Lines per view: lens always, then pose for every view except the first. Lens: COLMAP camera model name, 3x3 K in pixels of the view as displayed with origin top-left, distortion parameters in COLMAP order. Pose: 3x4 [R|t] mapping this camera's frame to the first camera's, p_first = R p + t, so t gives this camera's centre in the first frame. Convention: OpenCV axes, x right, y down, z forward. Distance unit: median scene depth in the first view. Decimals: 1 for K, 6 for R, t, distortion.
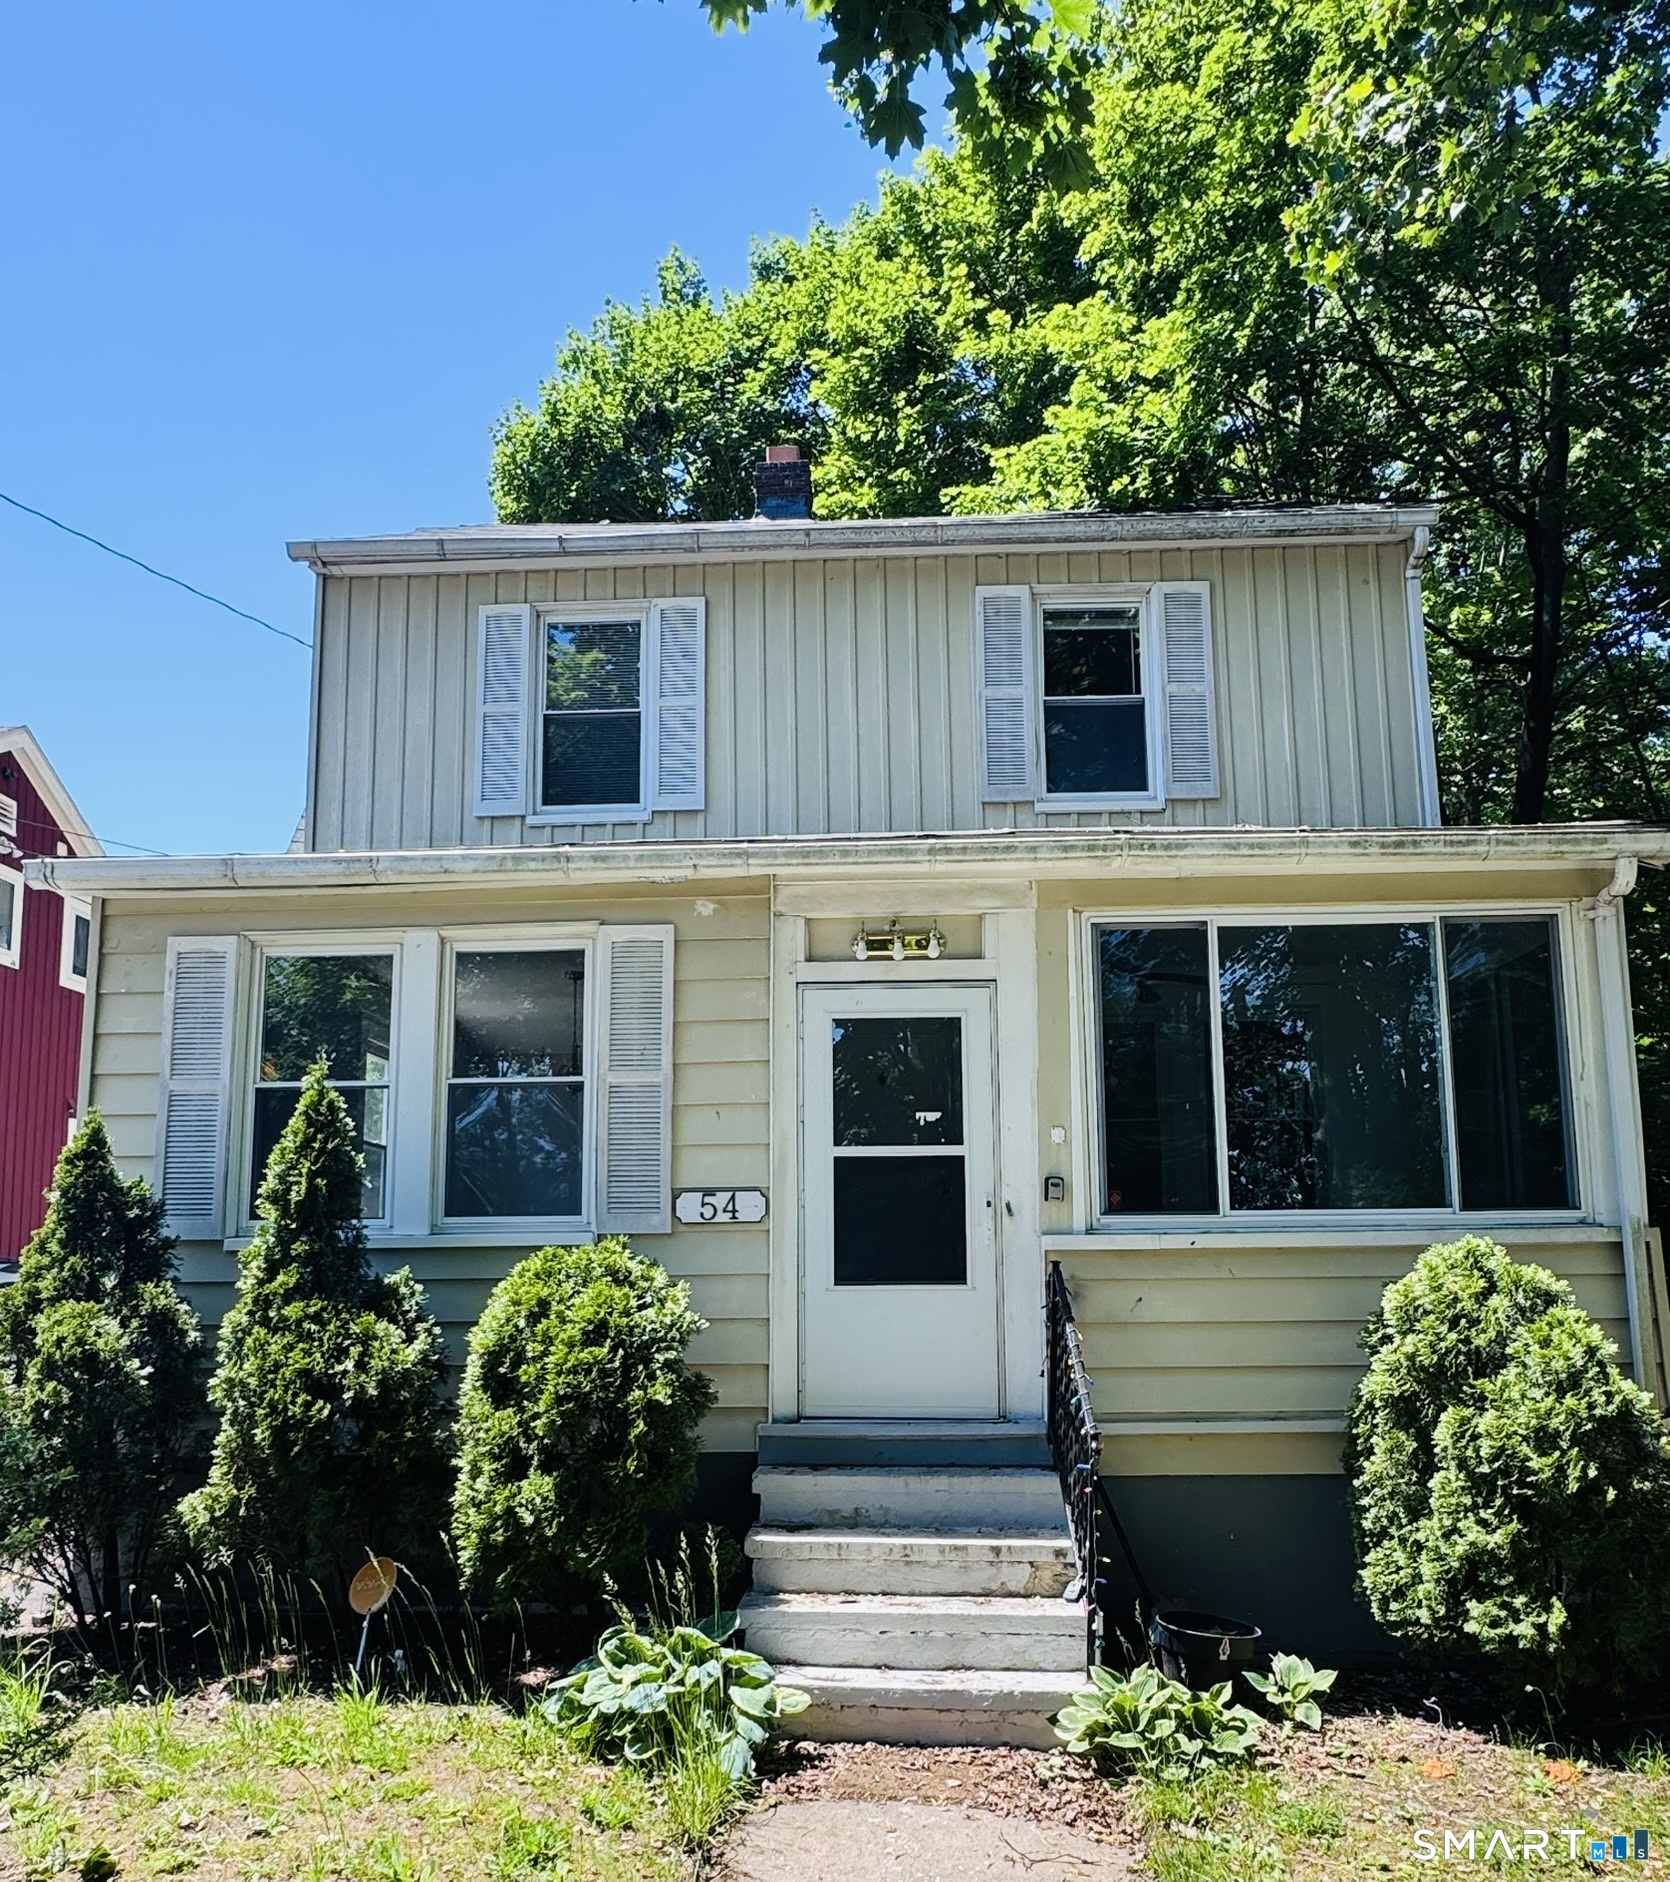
lens RADIAL K [[1581.1, 0, 833.4], [0, 1581.1, 941.8], [0, 0, 1]] dist [-0.019974, -0.009783]
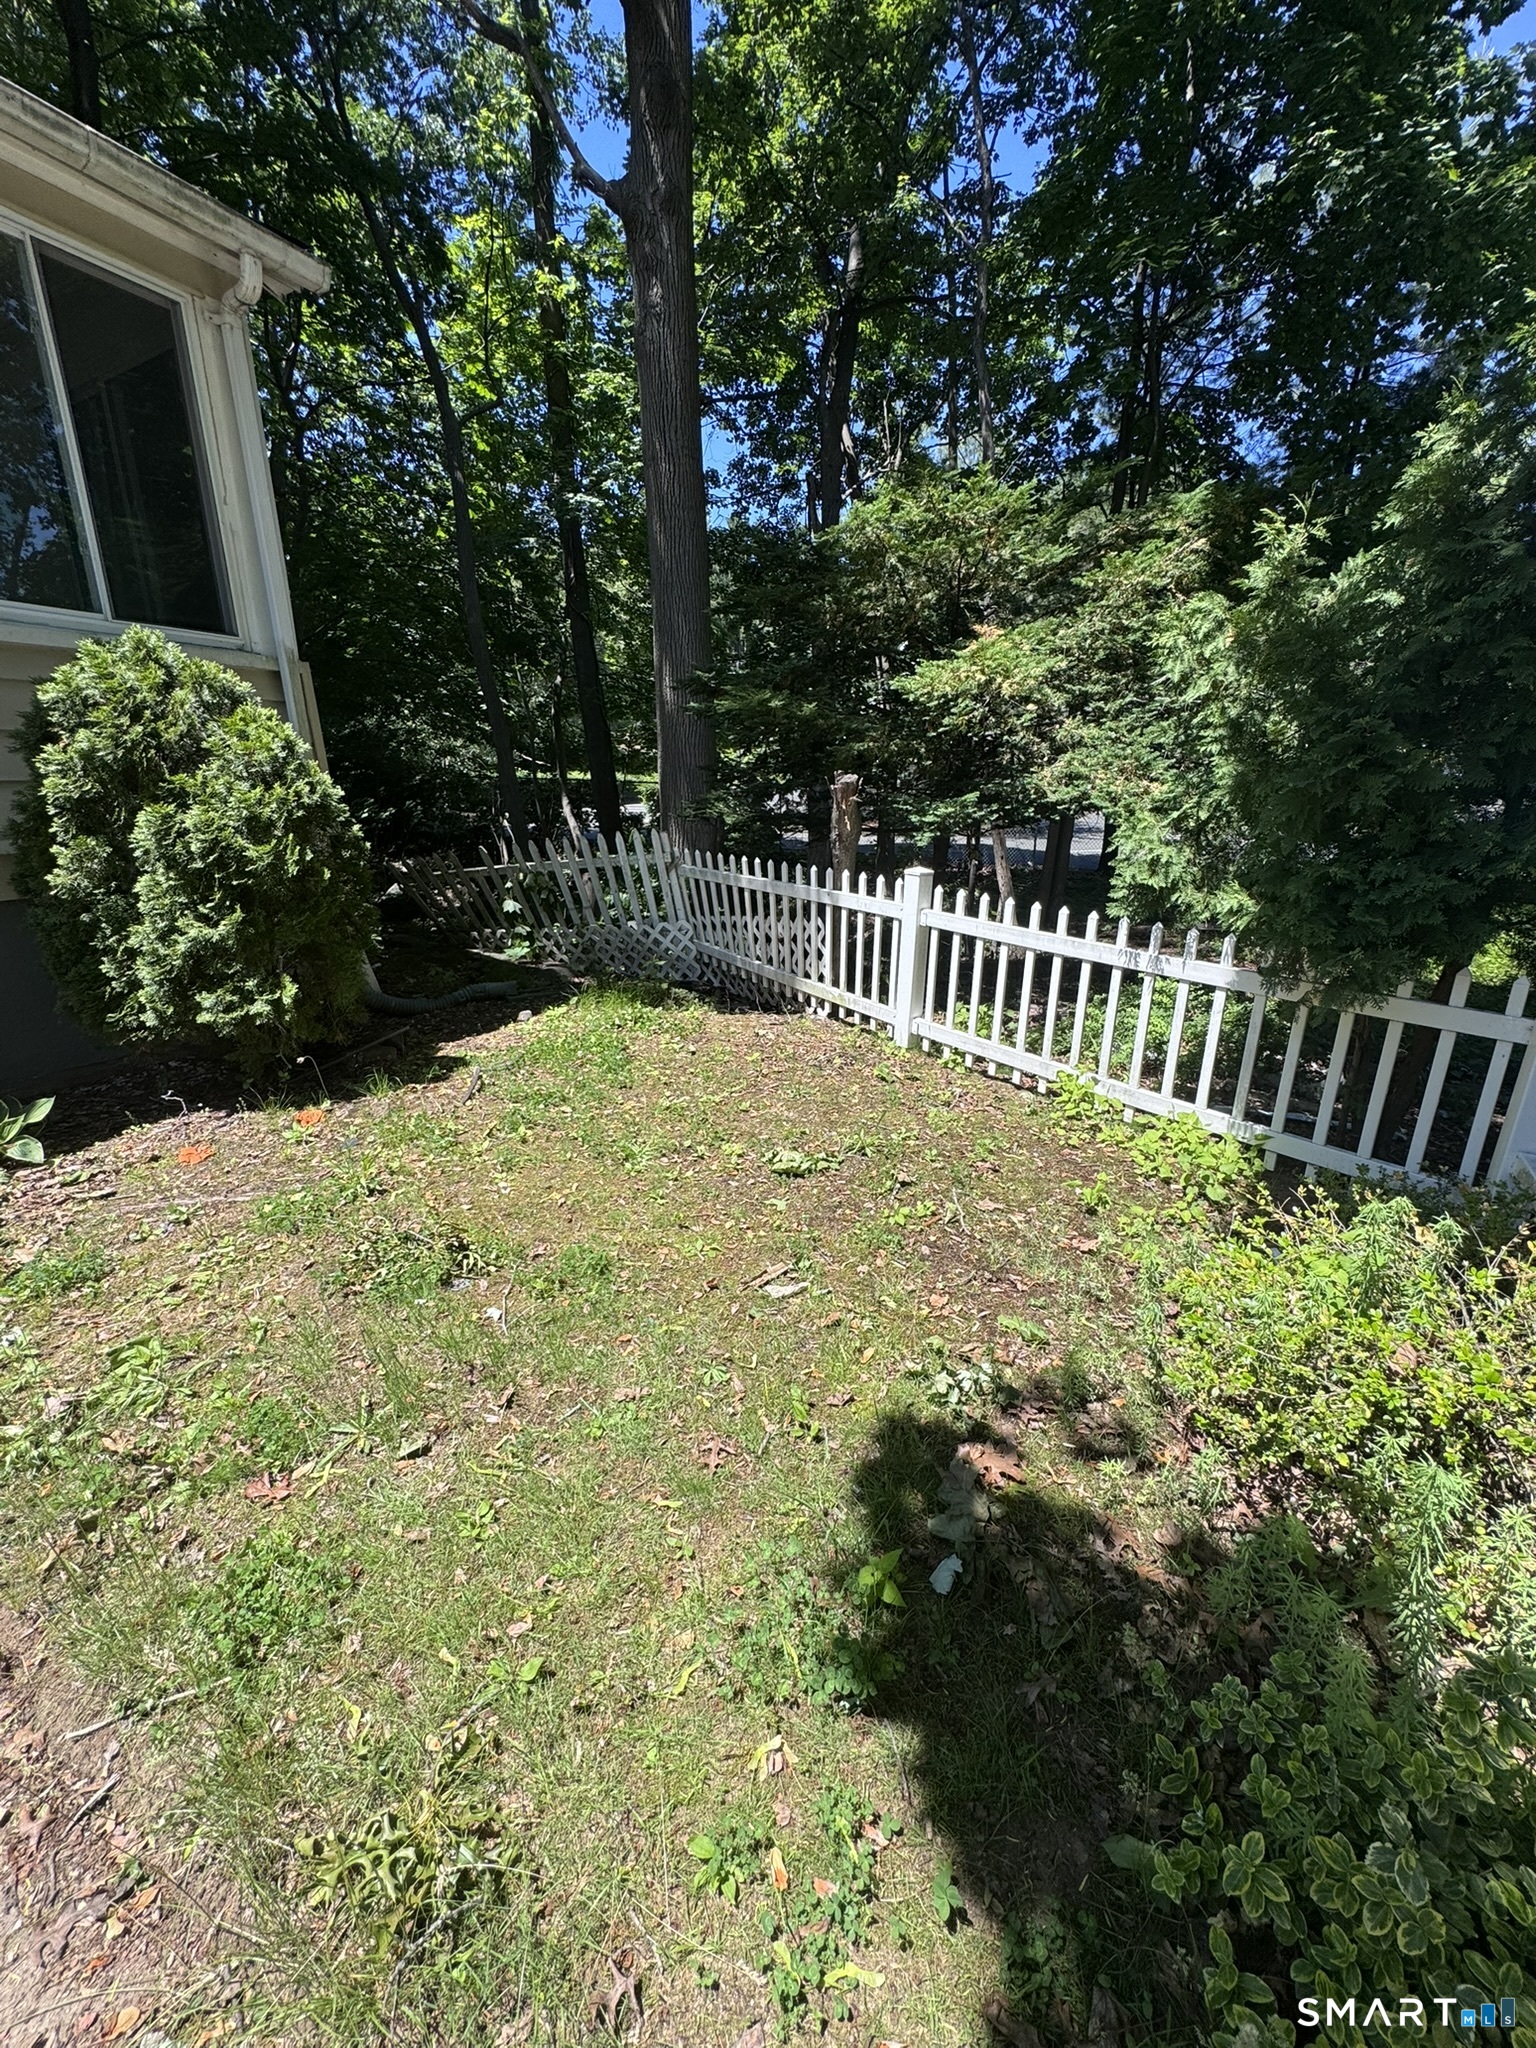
lens RADIAL K [[820.0, 0, 733.3], [0, 820.0, 1025.7], [0, 0, 1]] dist [0.000219, -0.000721]
pose [[0.499128, -0.256500, 0.827695, 0.132129], [-0.136310, 0.920051, 0.367321, 0.194111], [-0.855740, -0.296164, 0.424259, 0.466309]]
